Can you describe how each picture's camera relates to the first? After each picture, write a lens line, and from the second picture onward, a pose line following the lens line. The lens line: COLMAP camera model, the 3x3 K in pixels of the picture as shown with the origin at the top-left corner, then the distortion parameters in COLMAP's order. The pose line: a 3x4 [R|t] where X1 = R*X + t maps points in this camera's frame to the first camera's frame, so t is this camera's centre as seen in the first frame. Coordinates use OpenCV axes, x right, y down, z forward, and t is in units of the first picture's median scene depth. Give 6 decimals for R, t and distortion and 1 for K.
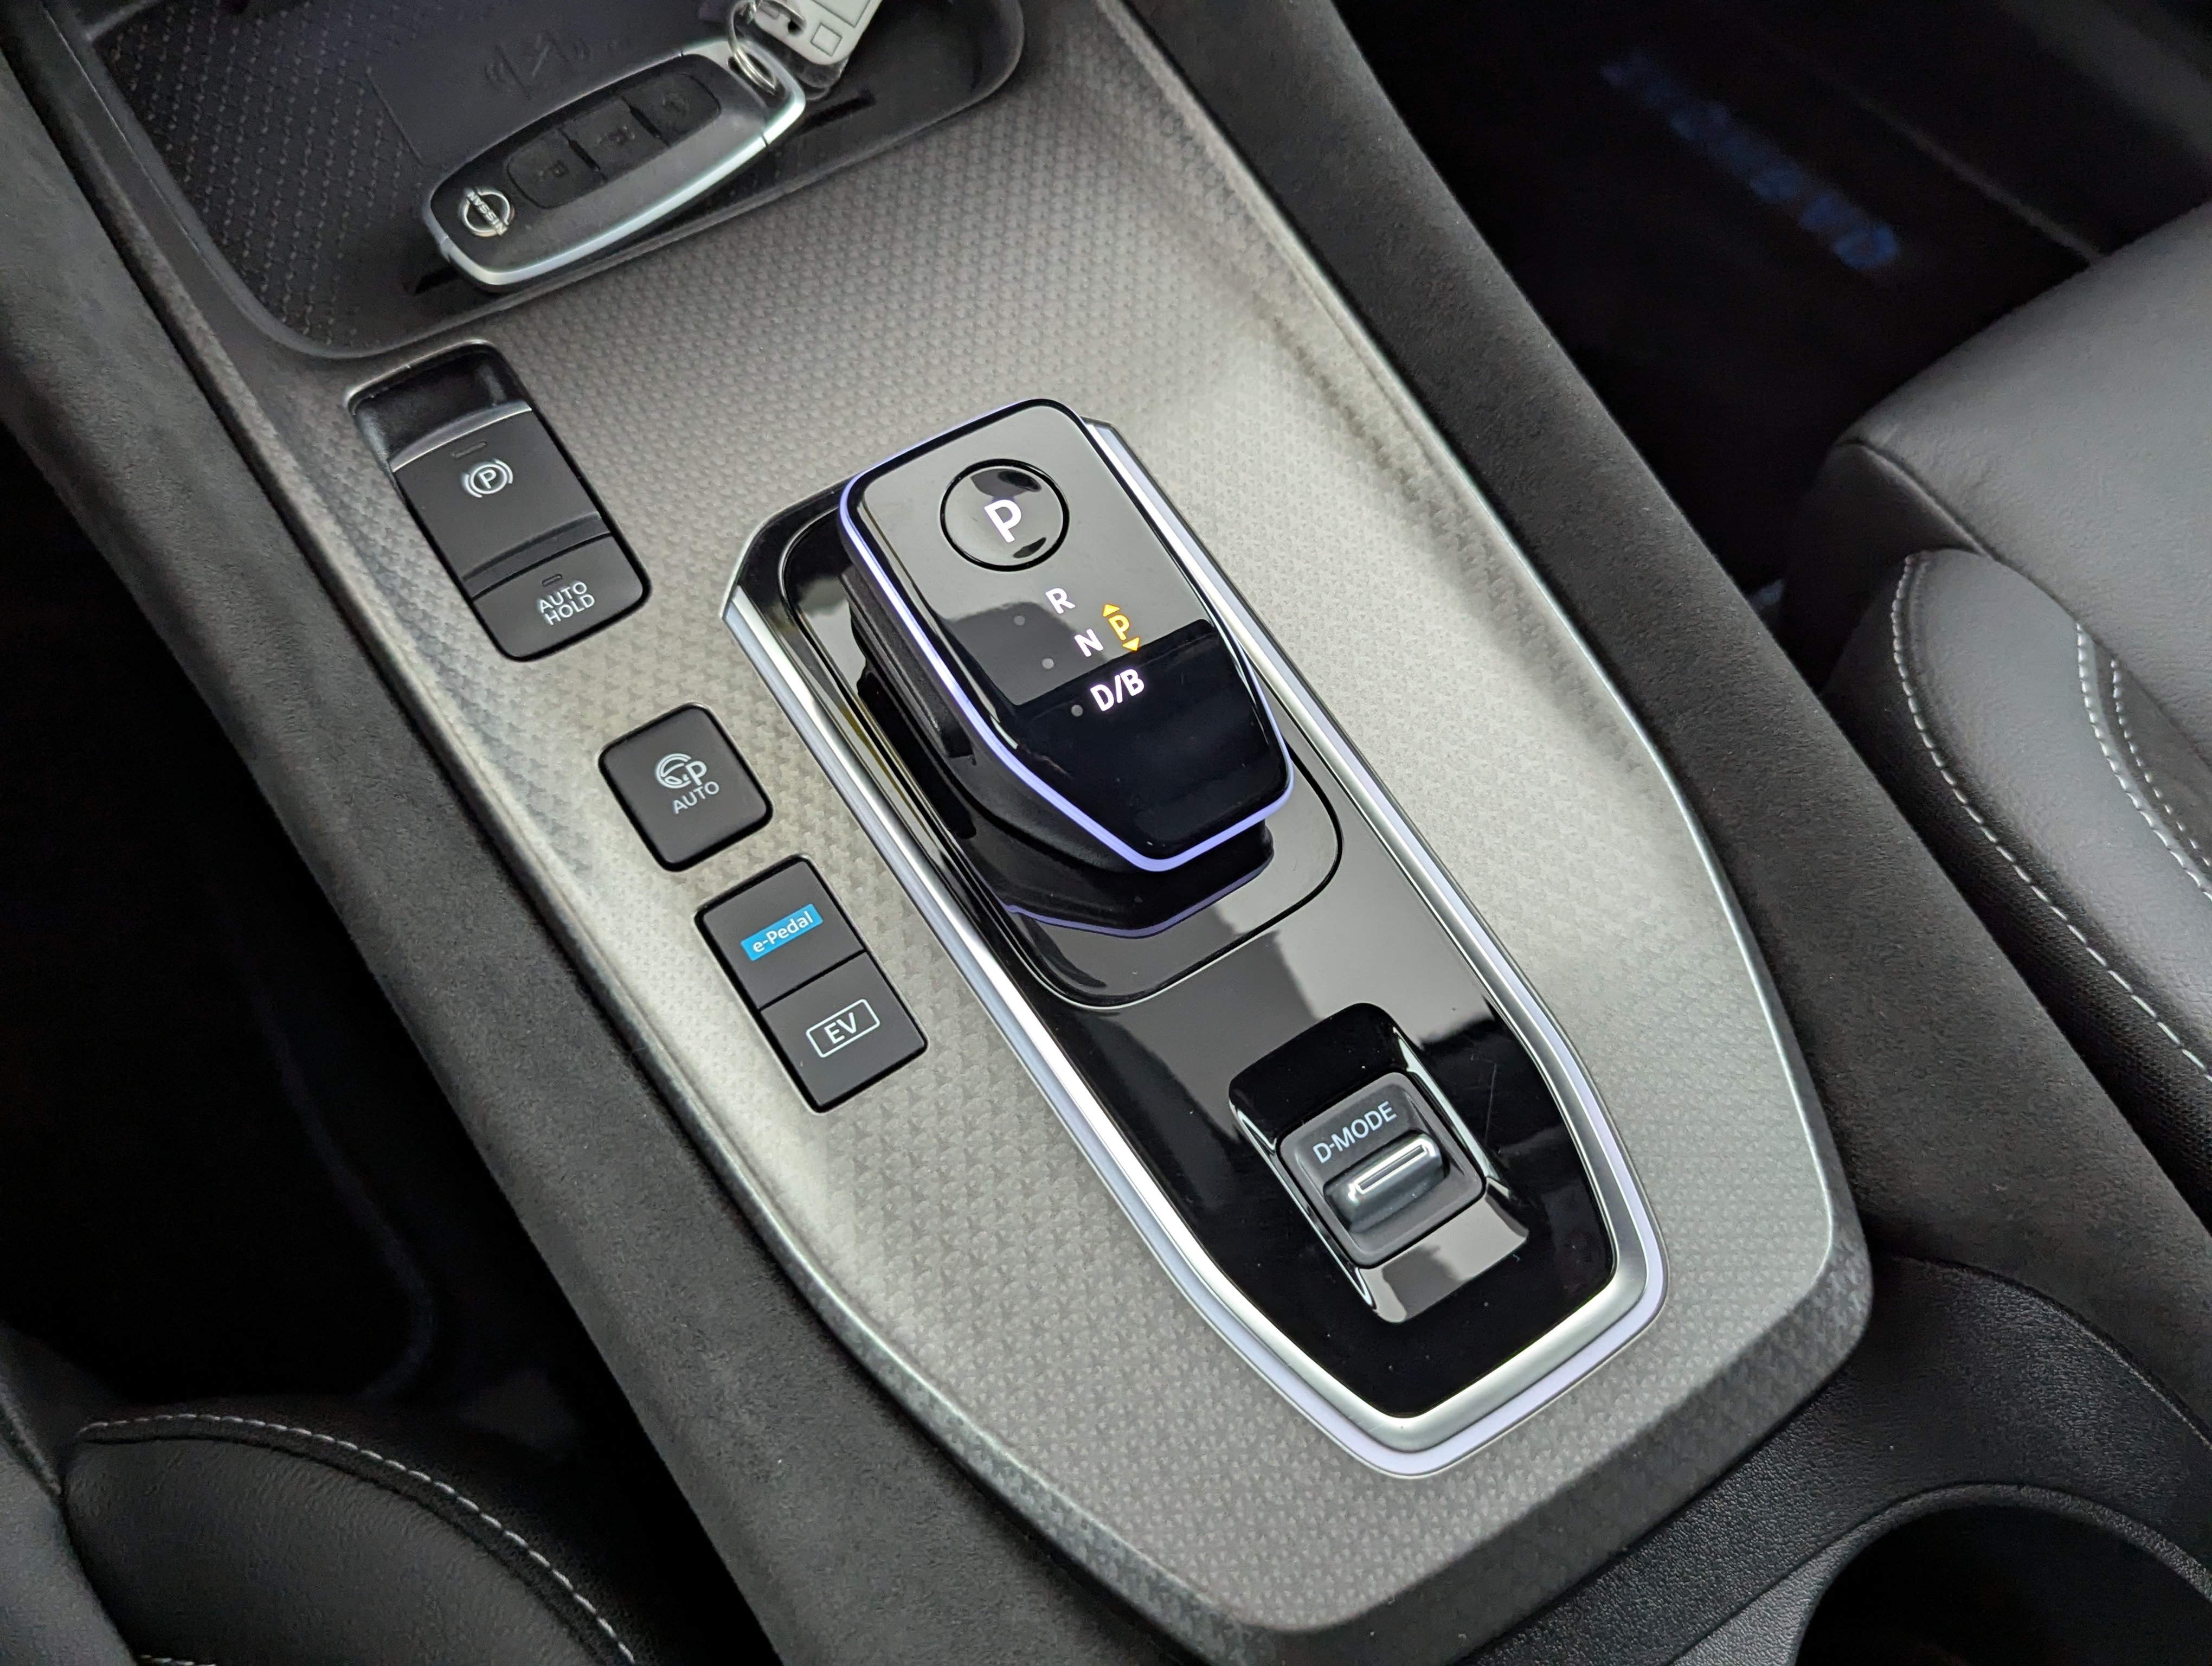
lens RADIAL K [[2054.9, 0, 1102.9], [0, 2054.9, 815.7], [0, 0, 1]] dist [0.037867, 0.000000]
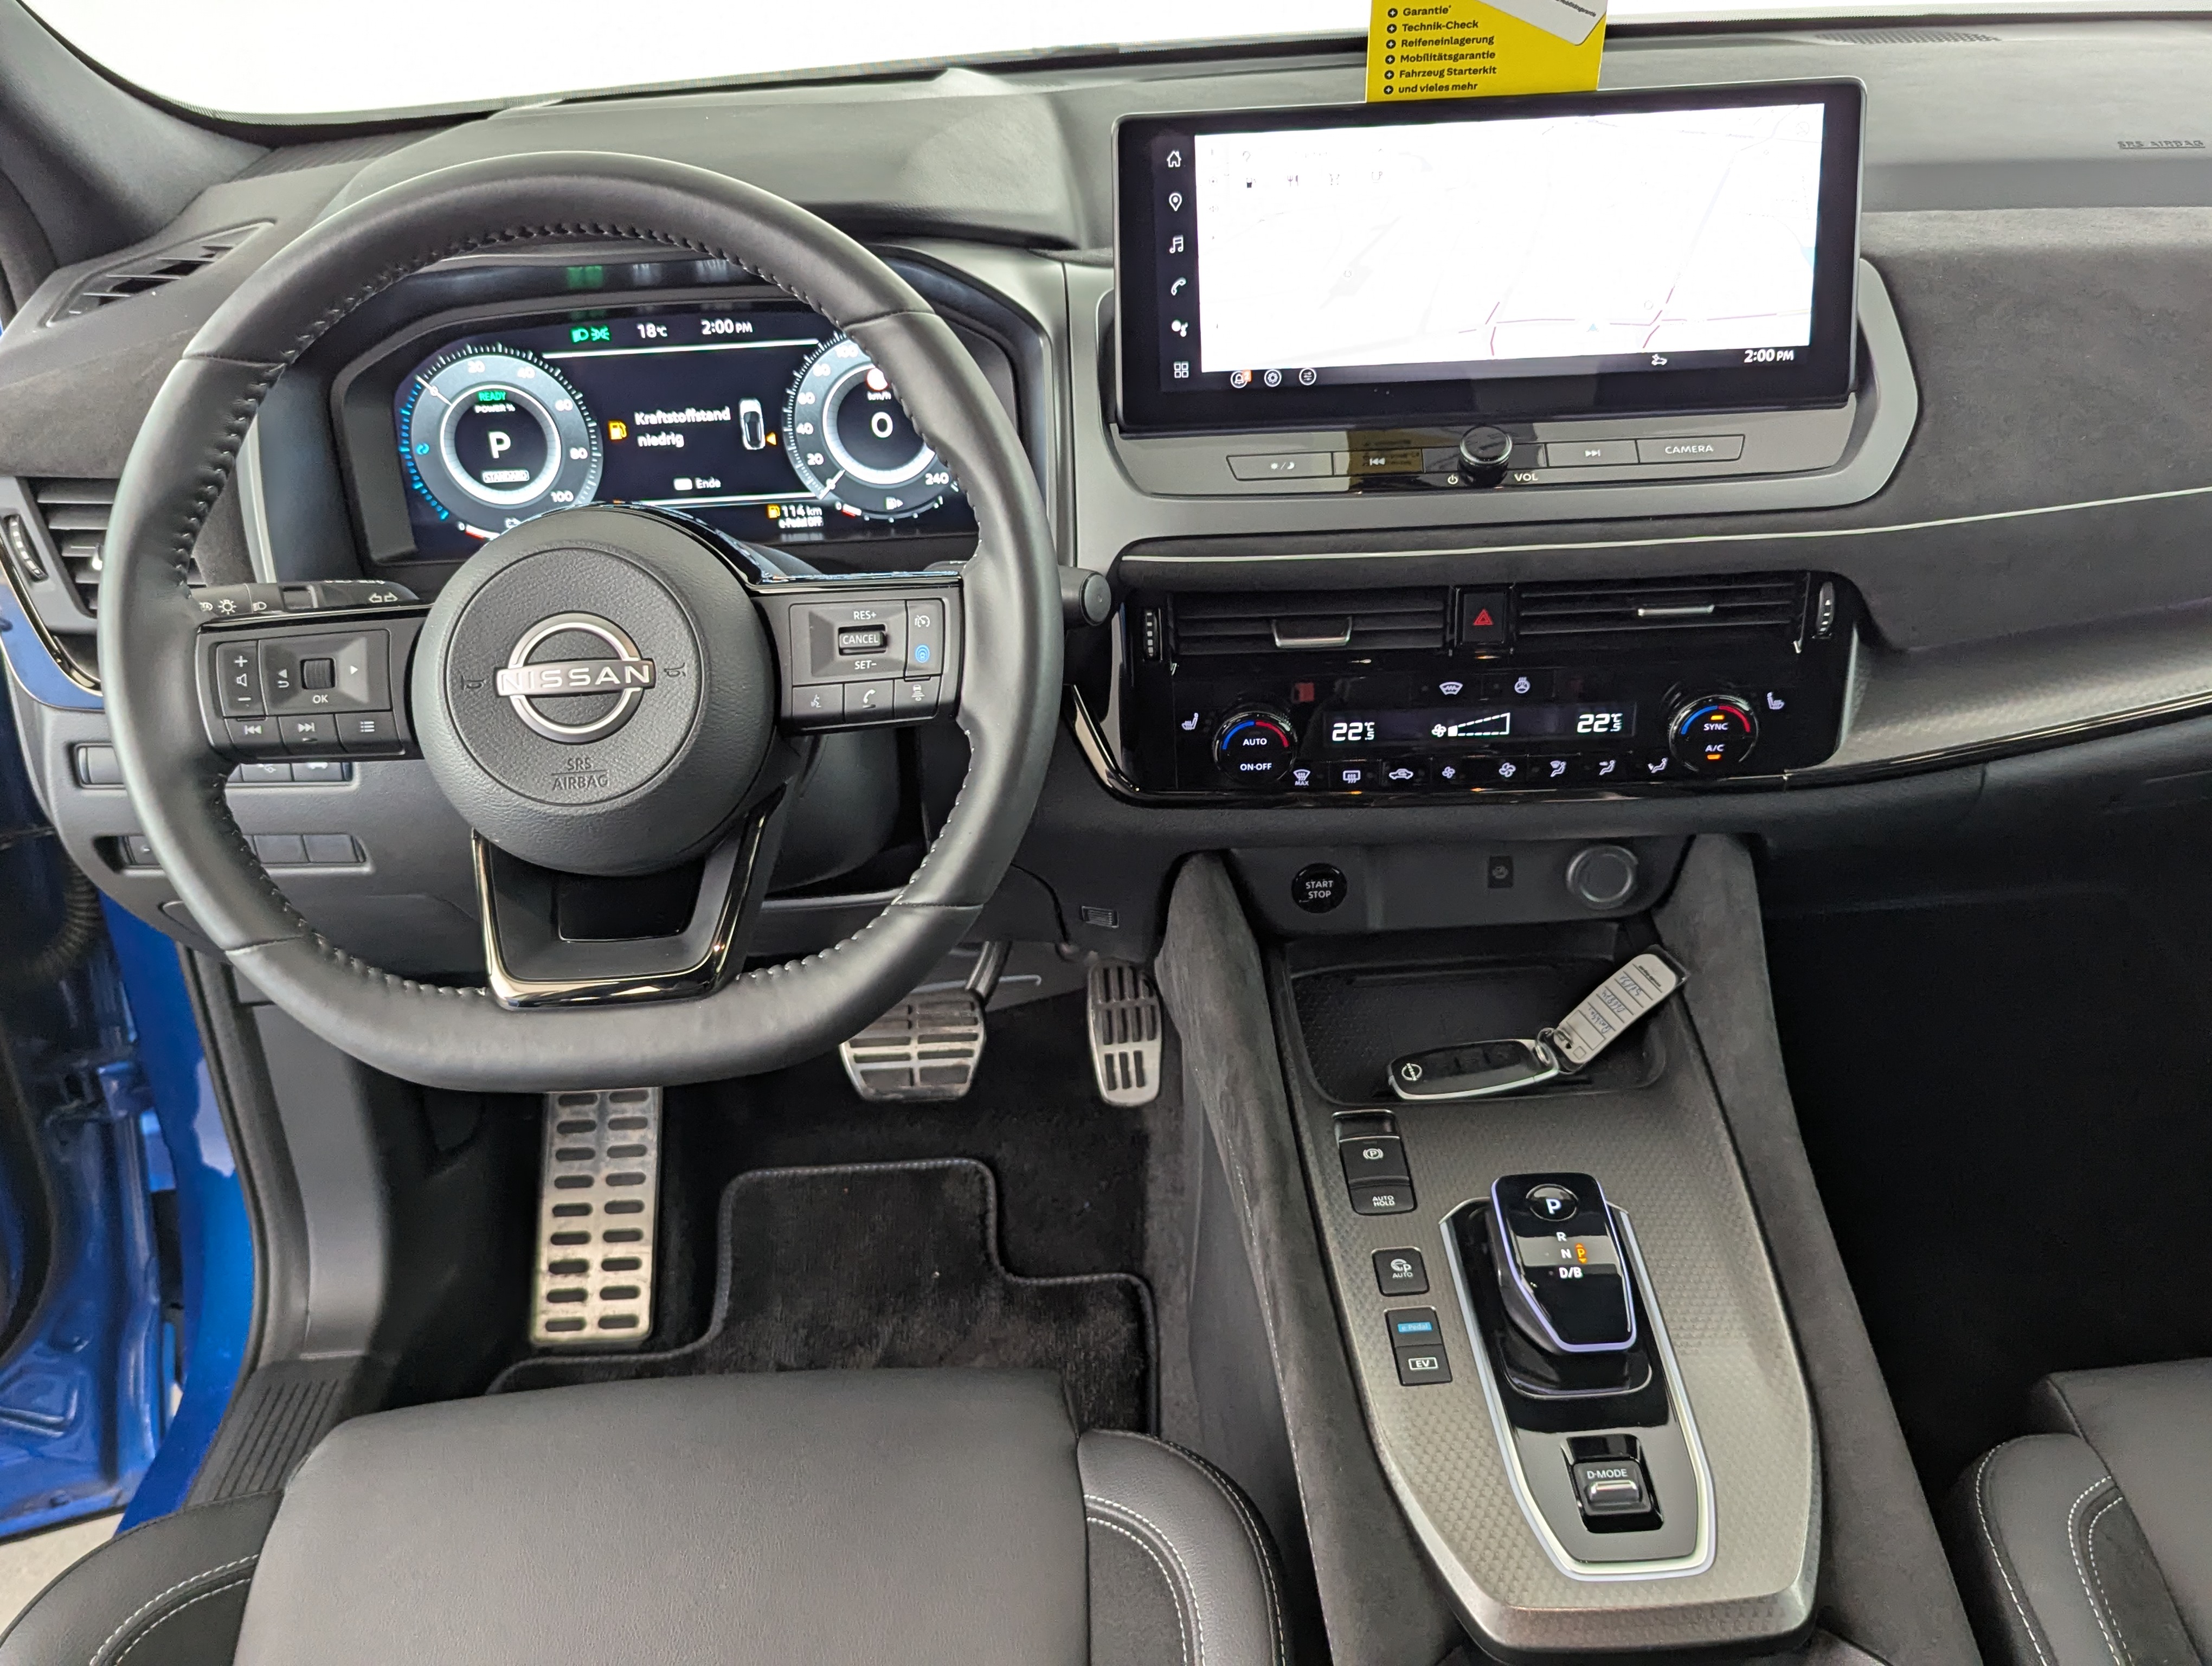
lens RADIAL K [[2054.9, 0, 1119.3], [0, 2054.9, 847.5], [0, 0, 1]] dist [0.037867, 0.000000]
pose [[0.858641, 0.203215, -0.470574, 0.526100], [-0.409994, 0.823281, -0.392572, 0.622345], [0.307638, 0.530011, 0.790220, -1.241182]]
